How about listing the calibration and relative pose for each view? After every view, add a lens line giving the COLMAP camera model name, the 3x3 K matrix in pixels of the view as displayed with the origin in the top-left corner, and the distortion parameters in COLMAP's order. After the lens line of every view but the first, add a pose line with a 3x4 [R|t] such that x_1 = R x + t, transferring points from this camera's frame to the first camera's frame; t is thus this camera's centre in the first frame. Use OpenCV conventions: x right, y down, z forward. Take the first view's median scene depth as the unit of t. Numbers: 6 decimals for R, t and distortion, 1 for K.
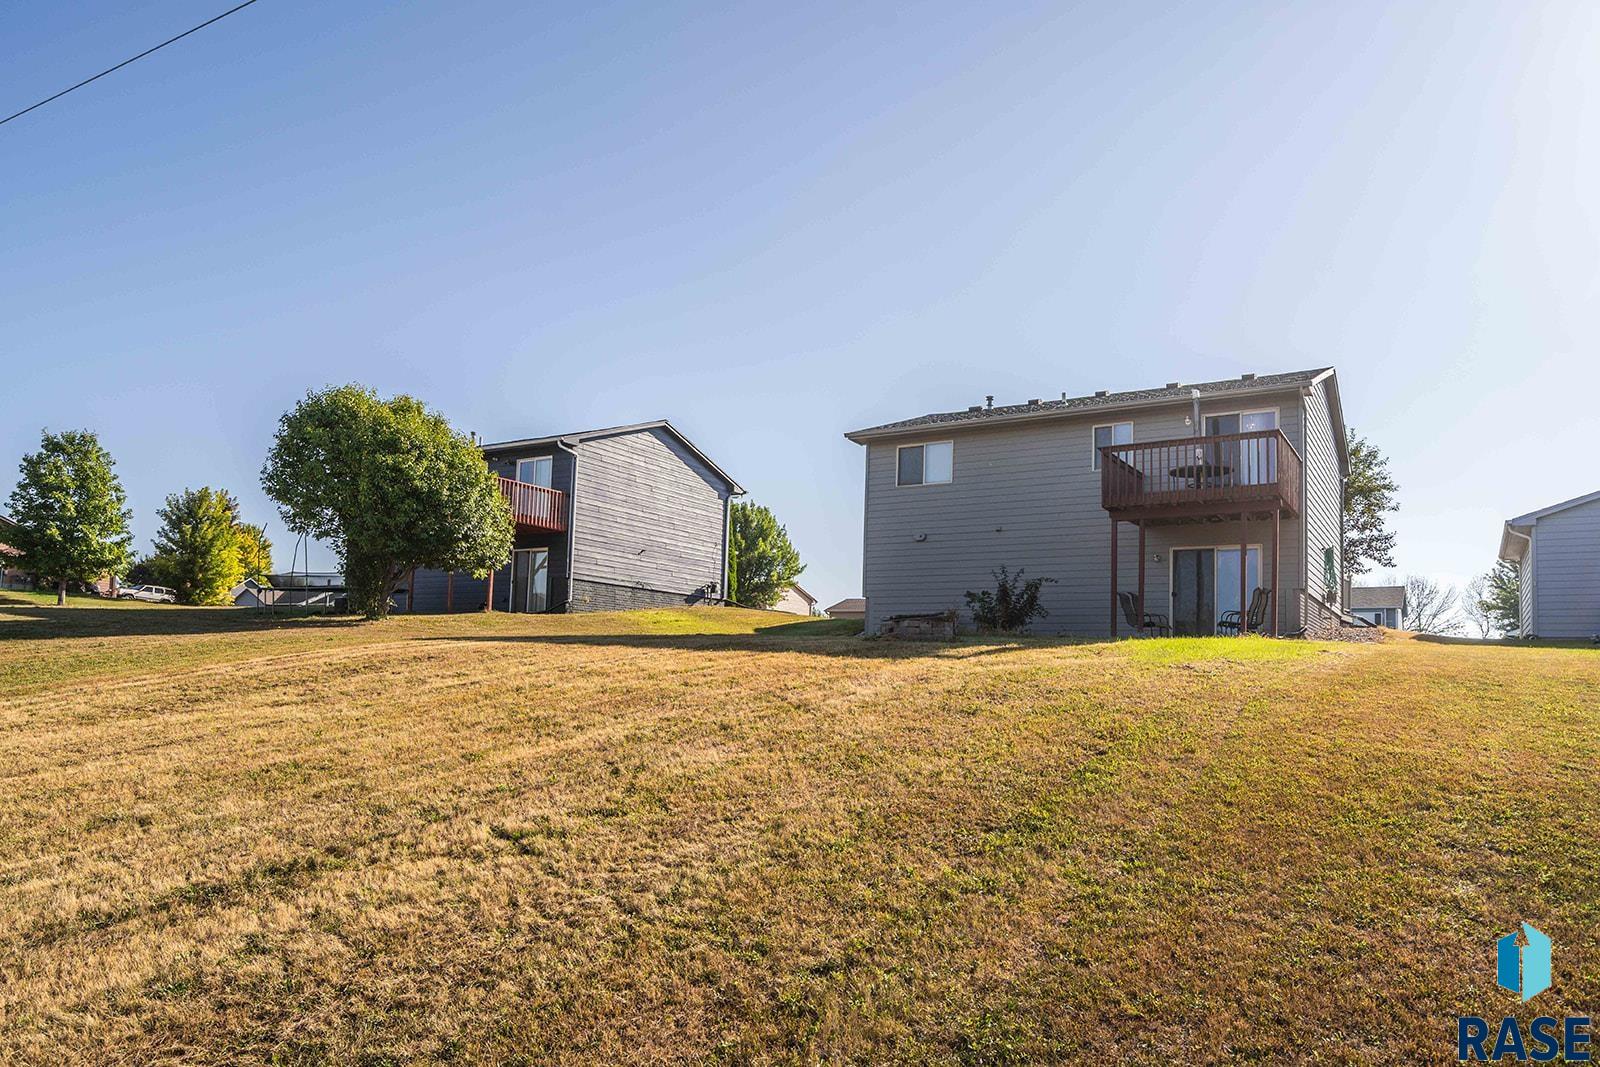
lens RADIAL K [[1105.6, 0, 799.1], [0, 1105.6, 536.2], [0, 0, 1]] dist [0.002924, 0.001096]
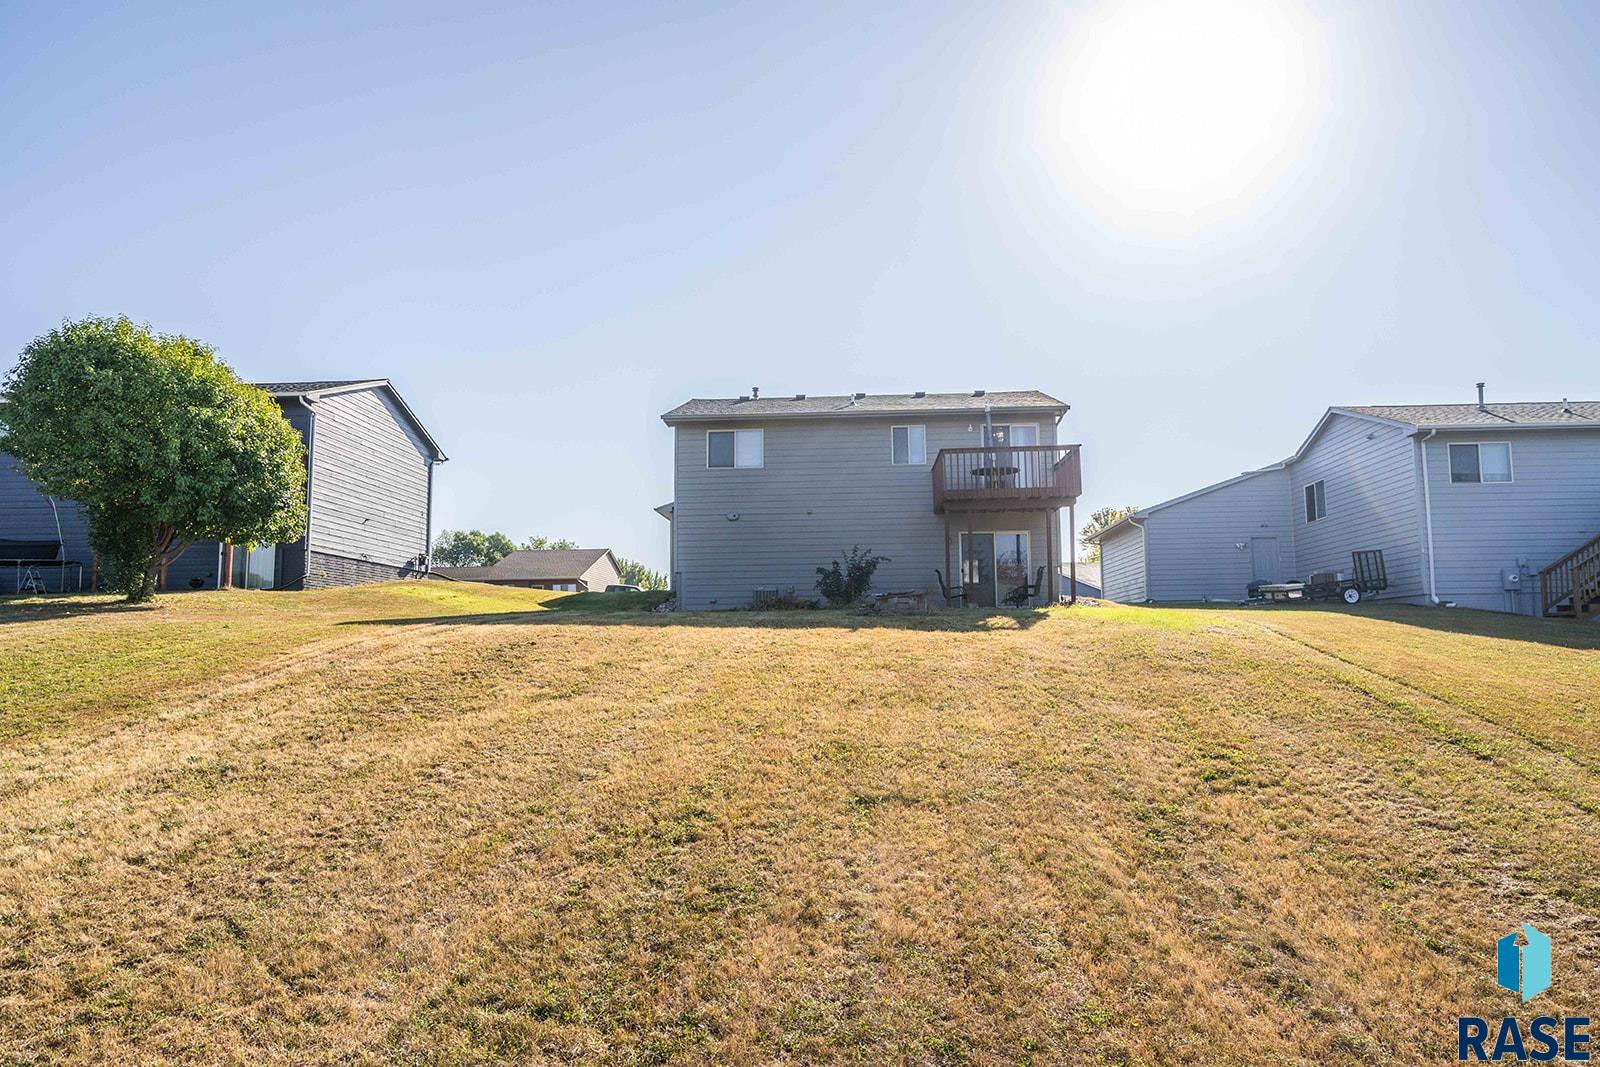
lens RADIAL K [[1105.6, 0, 799.1], [0, 1105.6, 536.2], [0, 0, 1]] dist [0.002924, 0.001096]
pose [[0.867871, 0.013696, 0.496600, -0.336361], [-0.029333, 0.999289, 0.023702, -0.006815], [-0.495923, -0.035137, 0.867656, 0.026653]]
